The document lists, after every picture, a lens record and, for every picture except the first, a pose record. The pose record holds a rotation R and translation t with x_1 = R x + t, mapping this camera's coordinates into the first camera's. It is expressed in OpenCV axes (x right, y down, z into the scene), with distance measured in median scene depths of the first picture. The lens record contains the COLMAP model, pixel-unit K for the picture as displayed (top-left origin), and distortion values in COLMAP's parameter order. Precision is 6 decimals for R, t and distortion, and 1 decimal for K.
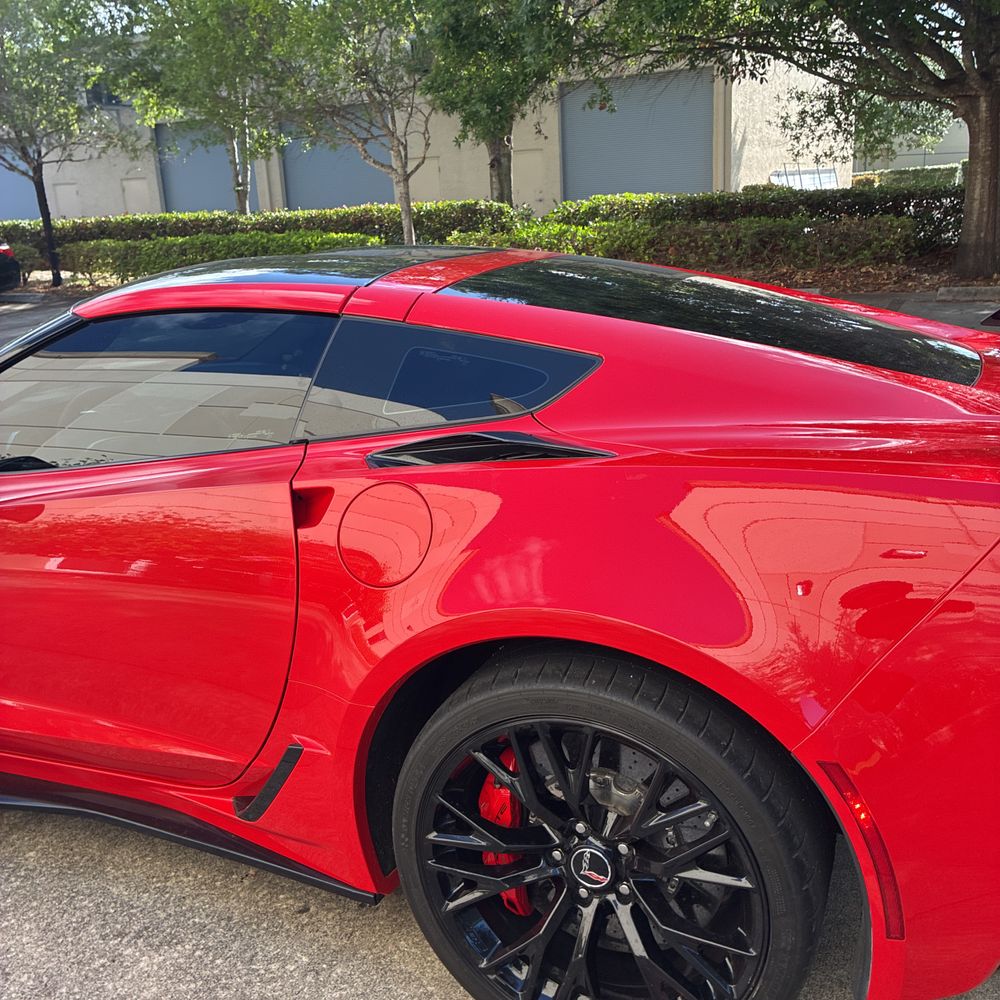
lens RADIAL K [[1018.9, 0, 494.0], [0, 1018.9, 502.0], [0, 0, 1]] dist [0.027011, 0.000000]
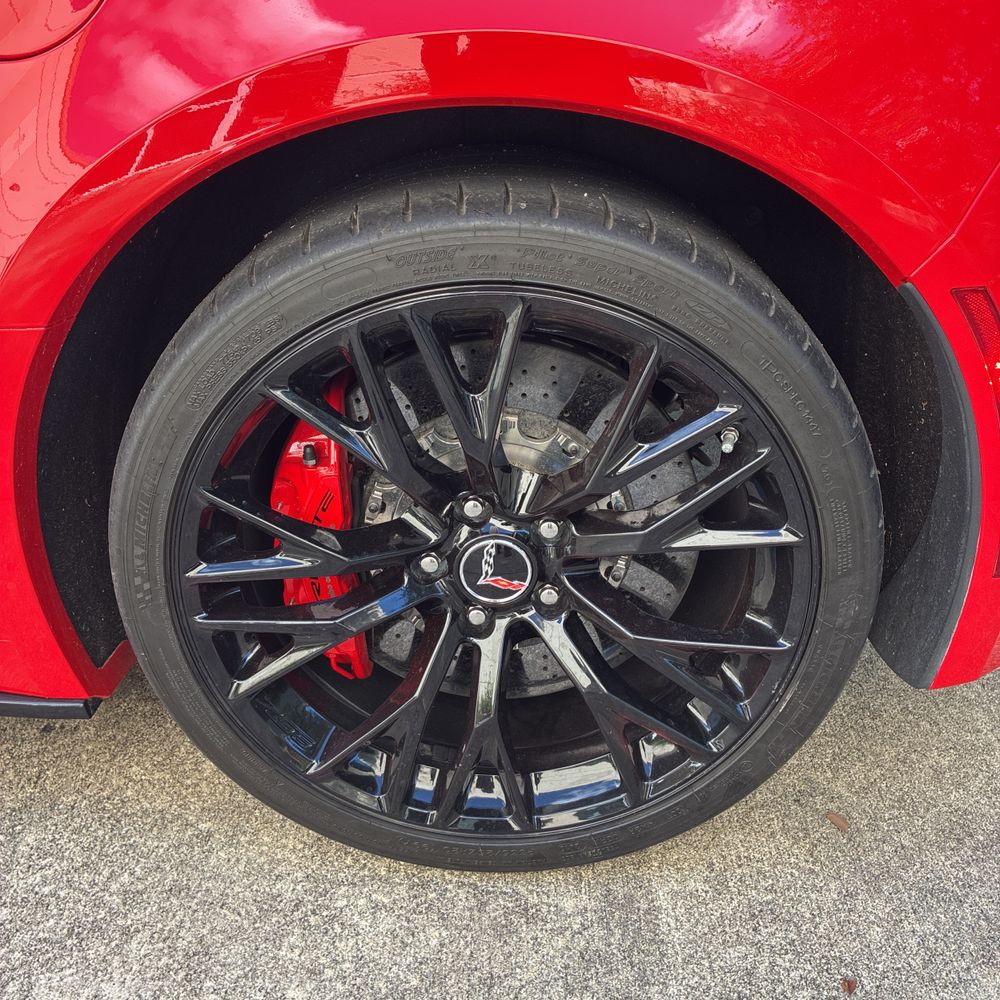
lens RADIAL K [[1018.9, 0, 499.2], [0, 1018.9, 491.2], [0, 0, 1]] dist [0.027011, 0.000000]
pose [[0.920903, -0.136408, 0.365144, -0.108427], [0.063702, 0.976841, 0.204264, 0.193500], [-0.384551, -0.164846, 0.908266, 0.476678]]
